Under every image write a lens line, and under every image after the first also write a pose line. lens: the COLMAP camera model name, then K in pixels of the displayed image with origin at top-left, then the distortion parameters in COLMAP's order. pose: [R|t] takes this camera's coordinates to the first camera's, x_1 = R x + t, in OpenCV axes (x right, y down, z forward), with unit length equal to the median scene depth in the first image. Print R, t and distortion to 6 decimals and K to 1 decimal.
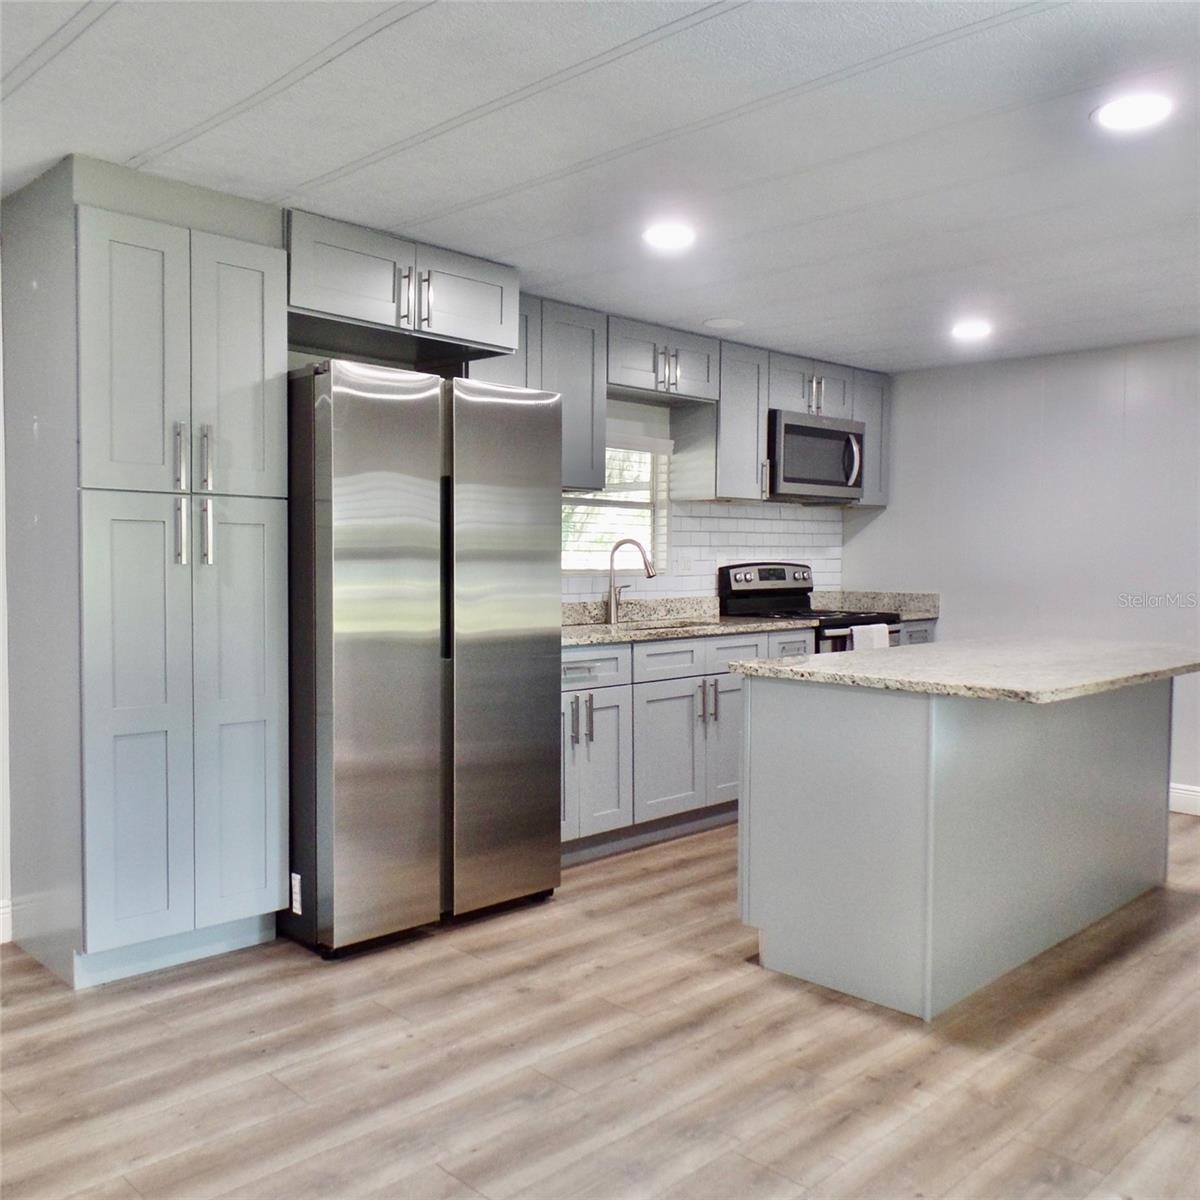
lens RADIAL K [[1102.4, 0, 603.8], [0, 1102.4, 611.3], [0, 0, 1]] dist [-0.001765, 0.019157]
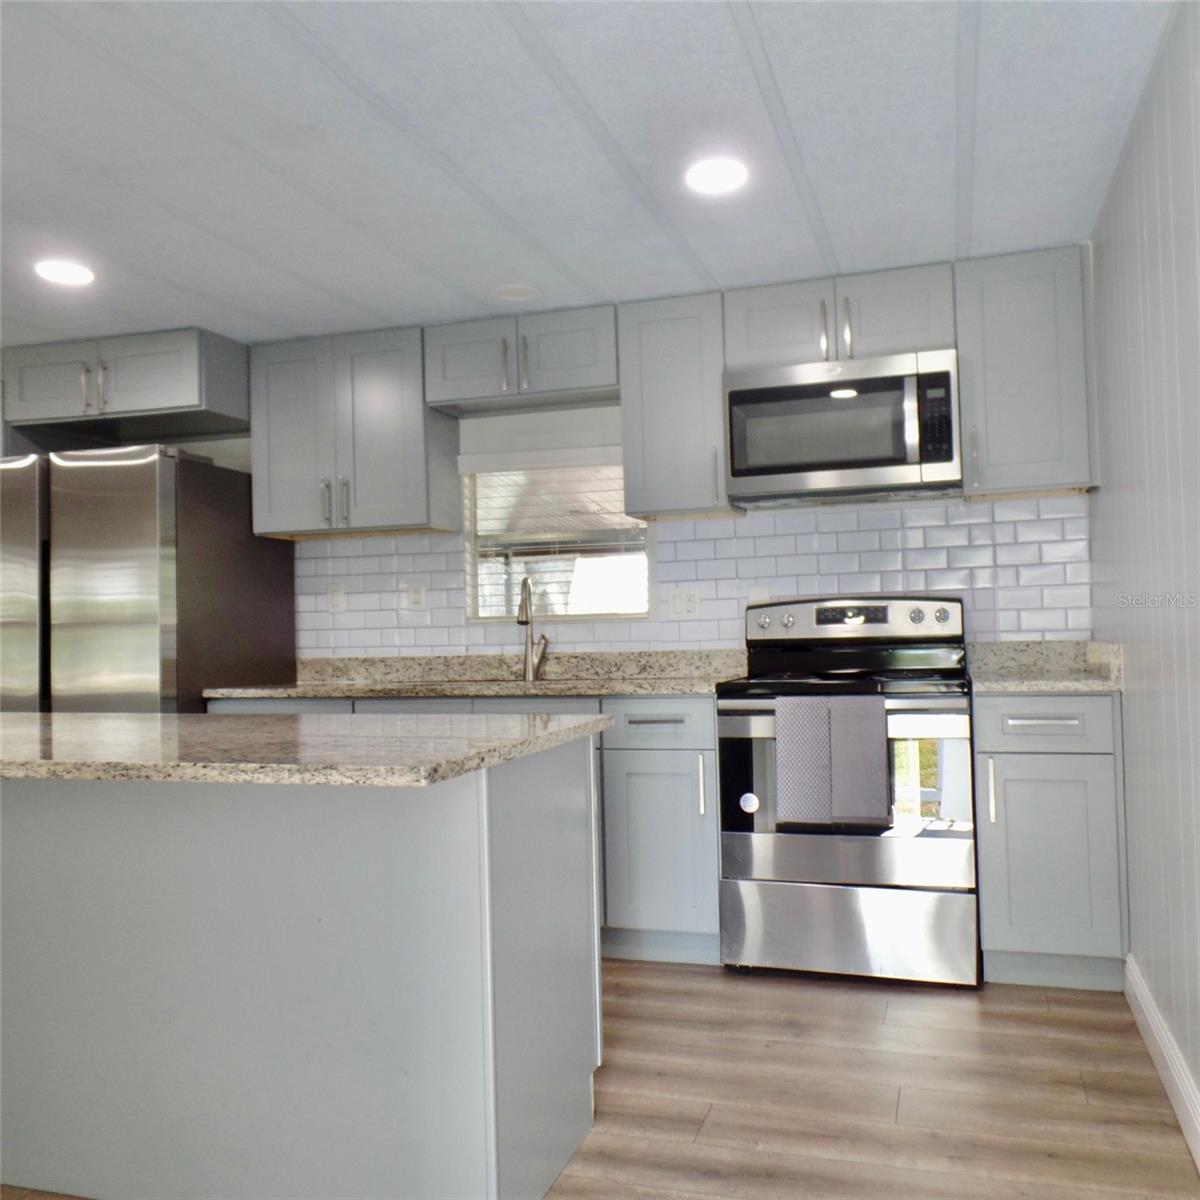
lens RADIAL K [[1092.3, 0, 600.0], [0, 1092.3, 600.0], [0, 0, 1]] dist [-0.011394, 0.013106]
pose [[0.463249, -0.042709, -0.885199, 0.823588], [-0.019110, 0.998124, -0.058159, -0.003007], [0.886022, 0.043858, 0.461564, 0.724912]]
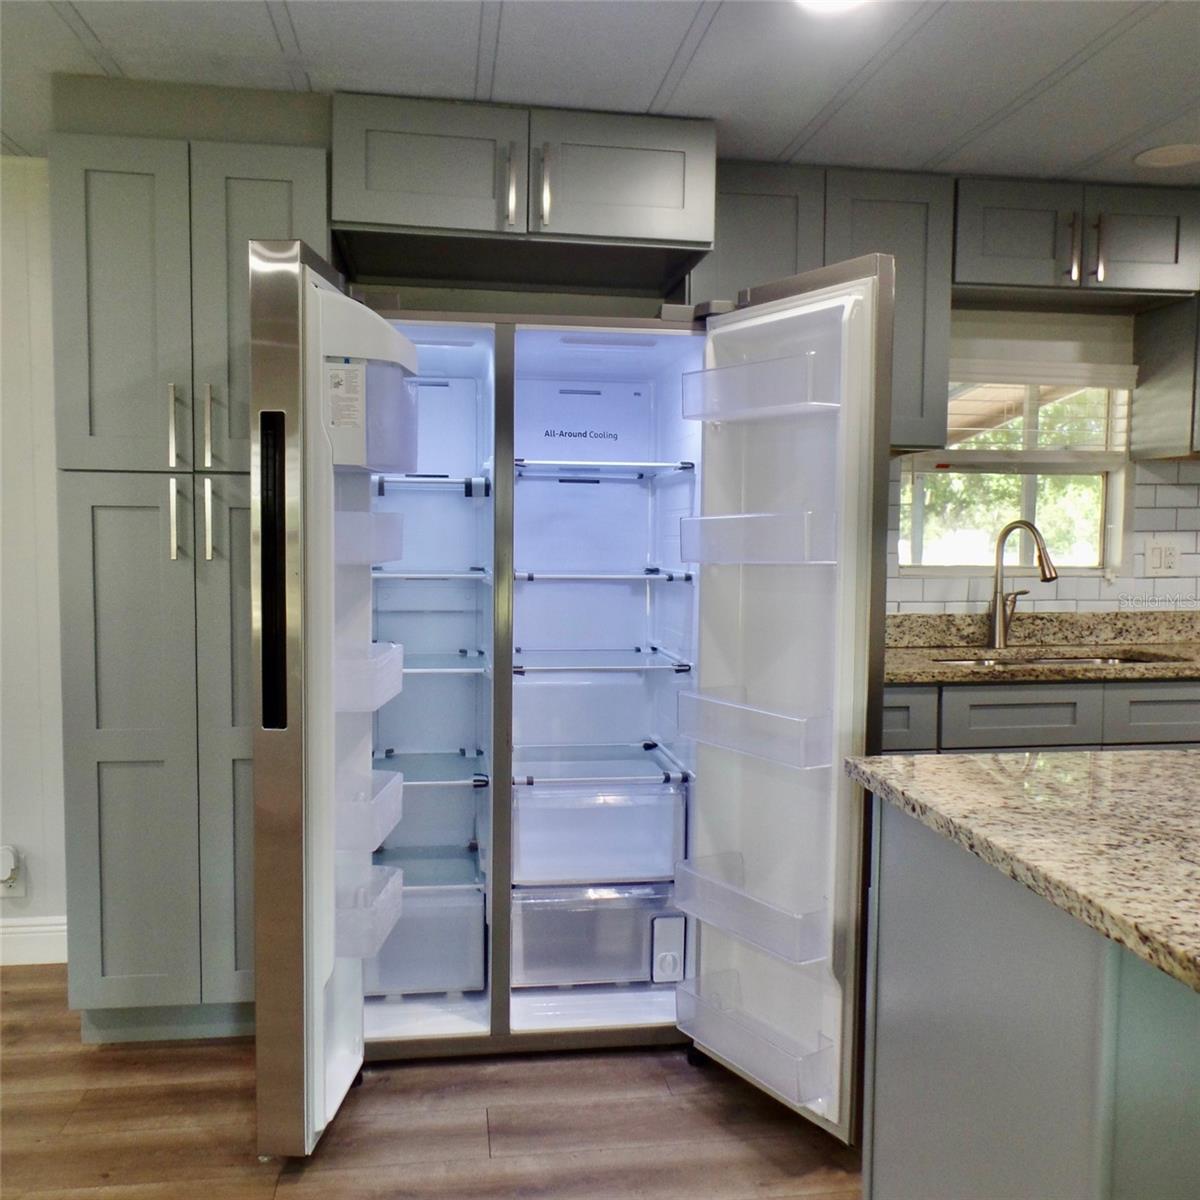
lens RADIAL K [[1102.4, 0, 603.8], [0, 1102.4, 611.3], [0, 0, 1]] dist [-0.001765, 0.019157]
pose [[0.801977, 0.042141, -0.595867, 0.232920], [-0.031256, 0.999102, 0.028592, -0.024680], [0.596537, -0.004306, 0.802574, 0.348706]]
